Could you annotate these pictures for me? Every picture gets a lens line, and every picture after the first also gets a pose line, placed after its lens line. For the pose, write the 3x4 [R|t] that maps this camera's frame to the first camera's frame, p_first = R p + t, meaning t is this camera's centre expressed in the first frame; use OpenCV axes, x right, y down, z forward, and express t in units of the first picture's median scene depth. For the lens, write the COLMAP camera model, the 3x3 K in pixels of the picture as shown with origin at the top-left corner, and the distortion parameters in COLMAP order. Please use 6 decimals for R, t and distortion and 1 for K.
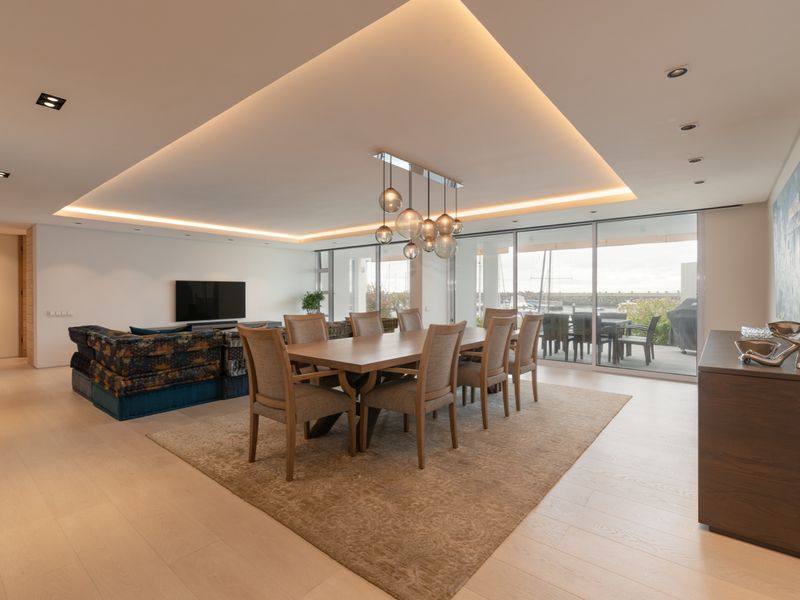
lens RADIAL K [[389.4, 0, 409.3], [0, 389.4, 290.5], [0, 0, 1]] dist [0.003158, -0.000394]
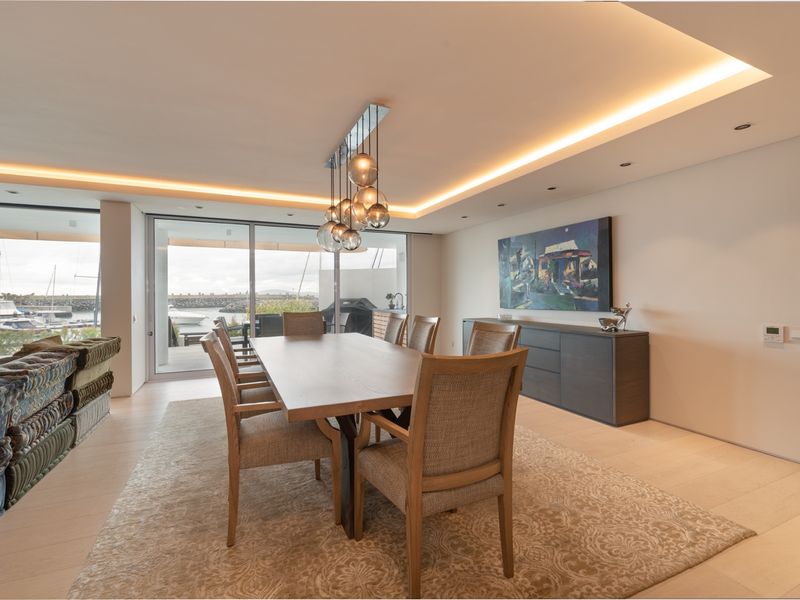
lens RADIAL K [[389.4, 0, 401.0], [0, 389.4, 295.9], [0, 0, 1]] dist [0.003158, -0.000394]
pose [[0.440094, -0.009893, 0.897897, -1.795682], [0.002832, 0.999950, 0.009629, 0.006789], [-0.897947, -0.001695, 0.440100, 1.598363]]
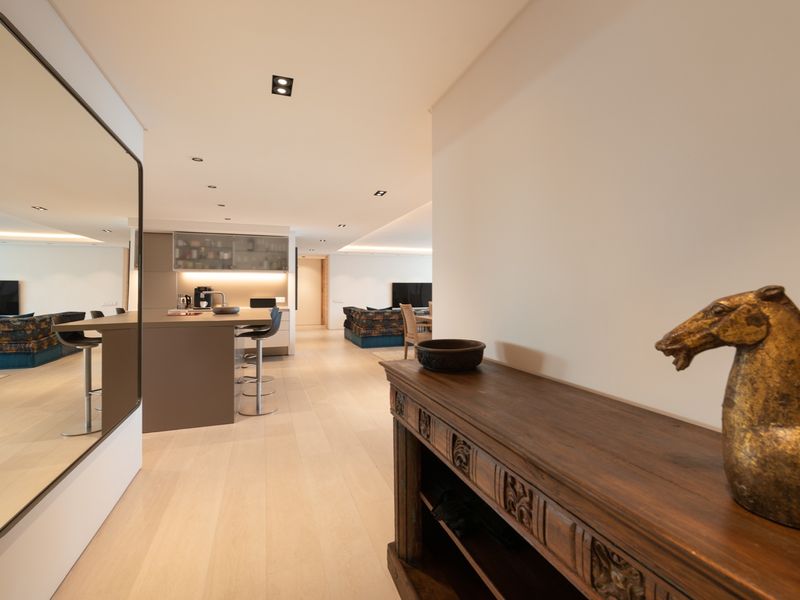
lens RADIAL K [[389.4, 0, 411.7], [0, 389.4, 285.0], [0, 0, 1]] dist [0.003158, -0.000394]
pose [[0.861486, -0.003813, -0.507767, 0.342565], [-0.002589, 0.999926, -0.011902, 0.002748], [0.507775, 0.011568, 0.861412, -0.417571]]
